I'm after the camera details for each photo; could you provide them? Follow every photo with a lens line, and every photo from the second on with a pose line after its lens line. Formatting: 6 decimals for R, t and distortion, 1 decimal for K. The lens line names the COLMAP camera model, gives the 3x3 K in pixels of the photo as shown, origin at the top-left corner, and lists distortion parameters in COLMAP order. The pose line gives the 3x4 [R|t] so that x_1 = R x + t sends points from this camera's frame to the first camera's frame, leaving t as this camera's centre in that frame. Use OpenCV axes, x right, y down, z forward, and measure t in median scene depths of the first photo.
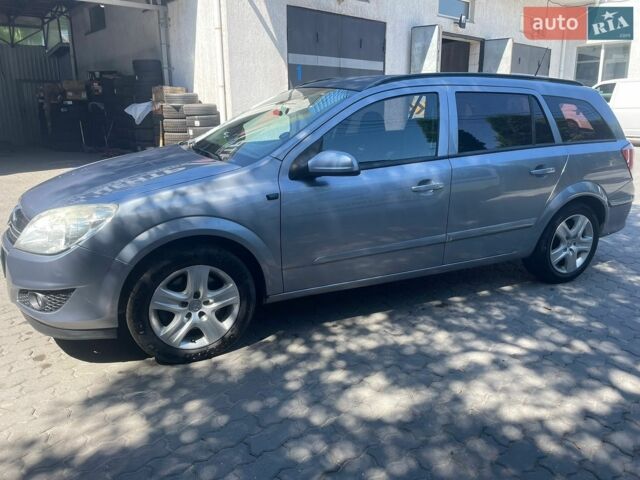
lens RADIAL K [[480.3, 0, 316.1], [0, 480.3, 238.9], [0, 0, 1]] dist [0.074899, -0.112197]
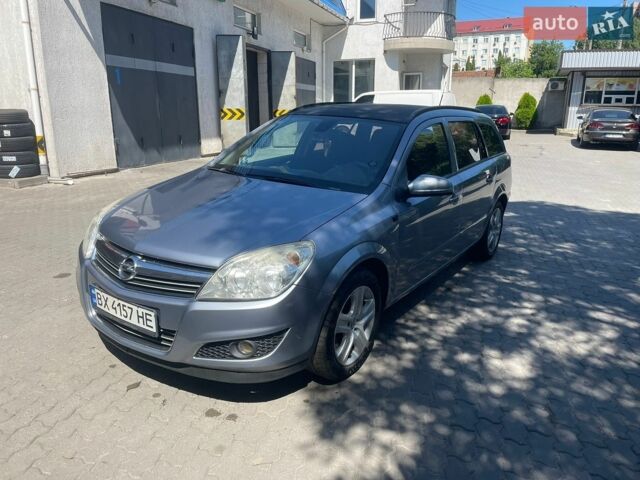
lens RADIAL K [[480.3, 0, 316.1], [0, 480.3, 238.9], [0, 0, 1]] dist [0.074899, -0.112197]
pose [[0.865635, -0.118327, 0.486492, -0.207880], [0.116706, 0.992592, 0.033762, -0.025021], [-0.486883, 0.027551, 0.873033, 0.022560]]
